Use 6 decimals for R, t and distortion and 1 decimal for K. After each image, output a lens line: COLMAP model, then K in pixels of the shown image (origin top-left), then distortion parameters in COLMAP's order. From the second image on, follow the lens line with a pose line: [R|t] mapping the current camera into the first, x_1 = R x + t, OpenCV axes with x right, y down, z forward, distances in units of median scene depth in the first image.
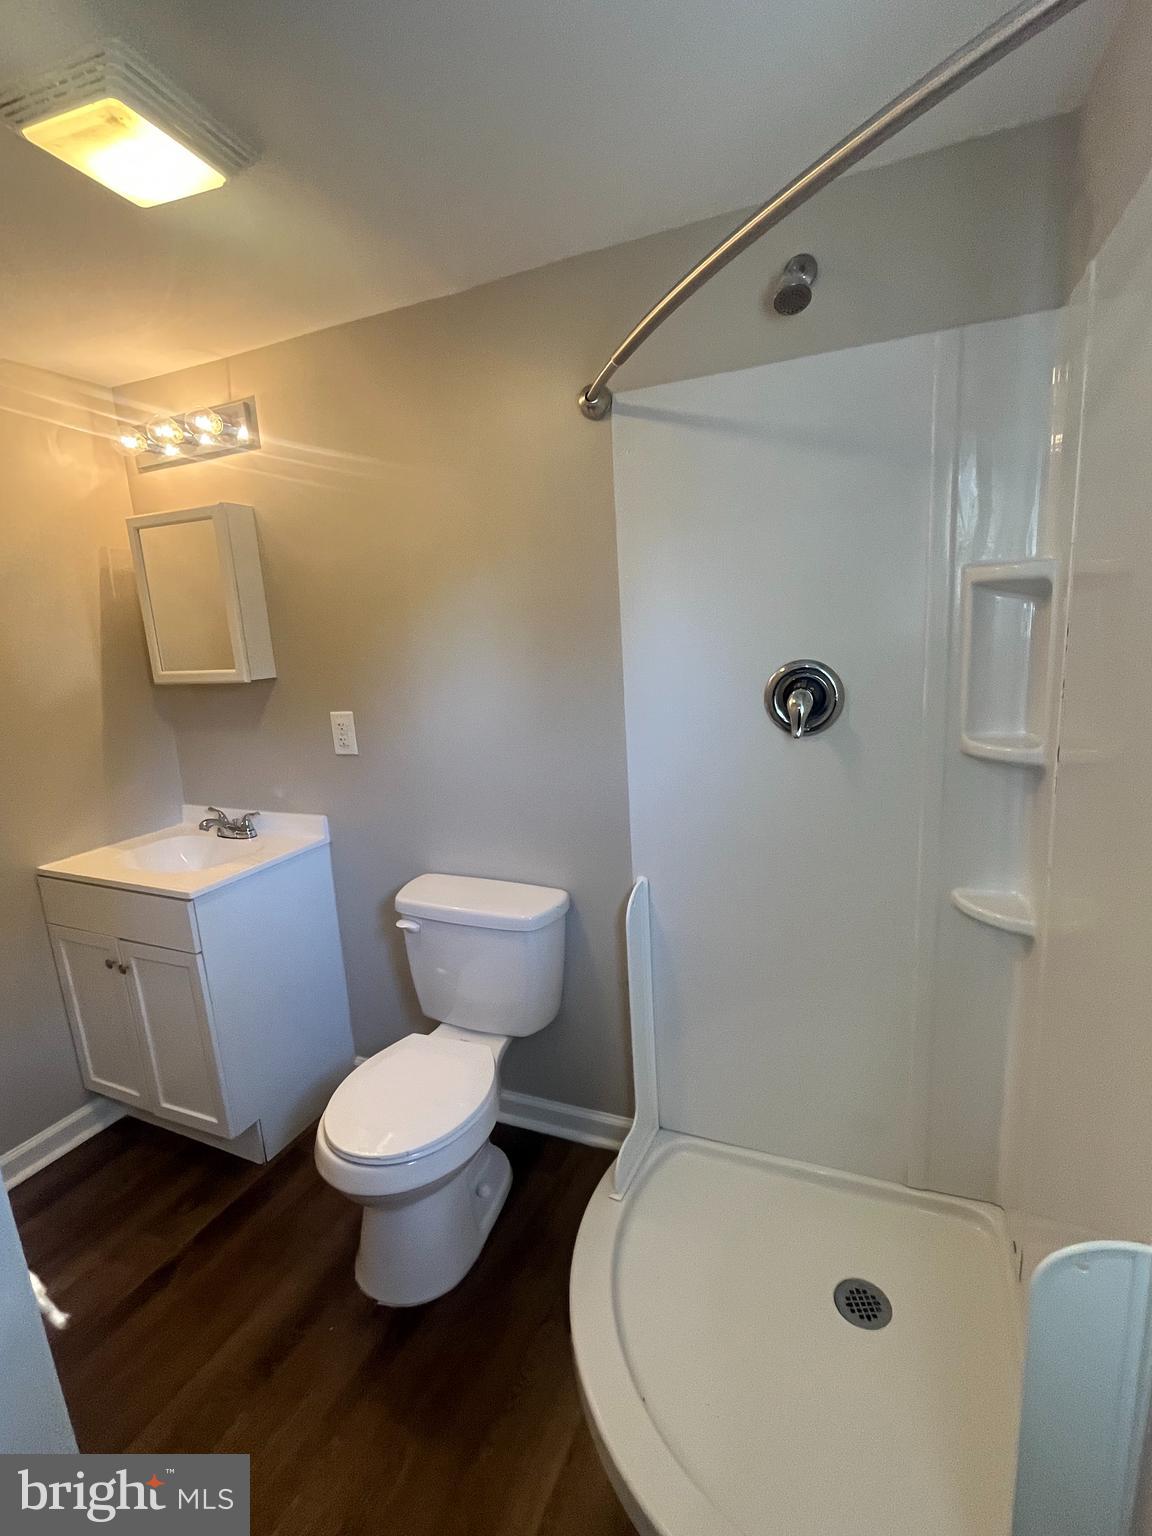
lens RADIAL K [[705.8, 0, 578.9], [0, 705.8, 767.1], [0, 0, 1]] dist [-0.001208, -0.000569]
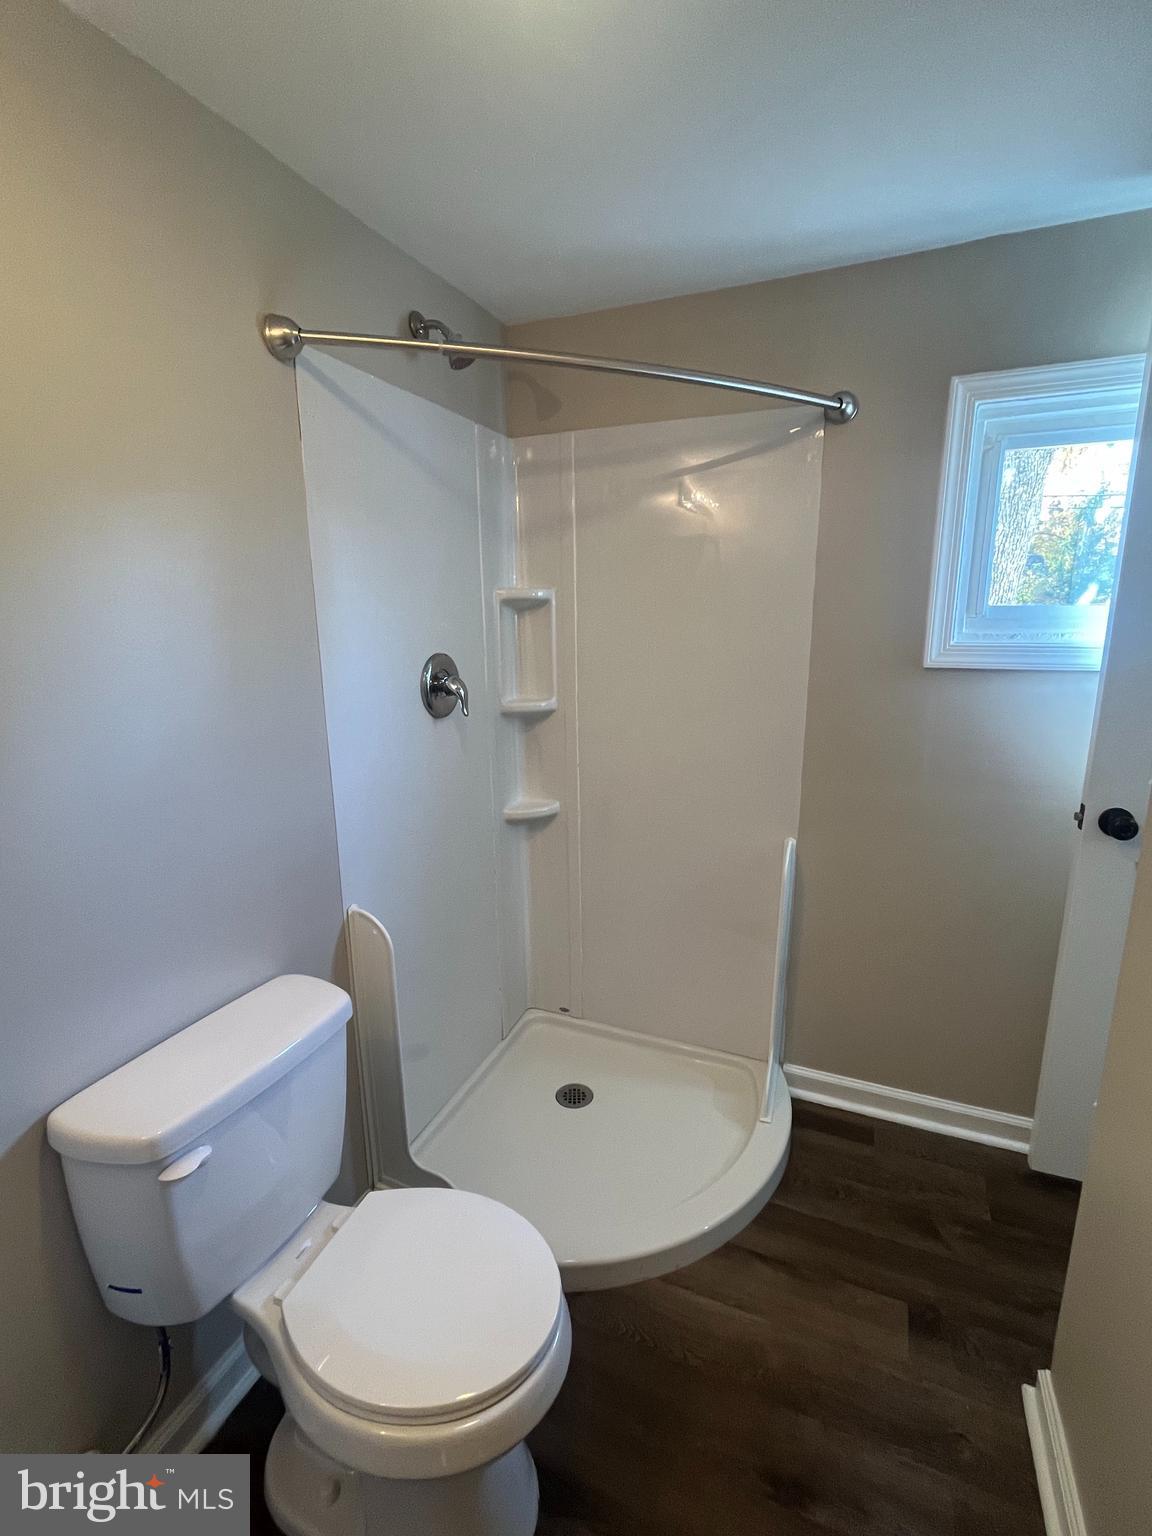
lens RADIAL K [[705.8, 0, 578.9], [0, 705.8, 767.1], [0, 0, 1]] dist [-0.001208, -0.000569]
pose [[-0.022738, -0.161361, 0.986633, -0.656787], [0.213226, 0.963398, 0.162475, -0.081028], [-0.976738, 0.214071, 0.012501, 0.585158]]
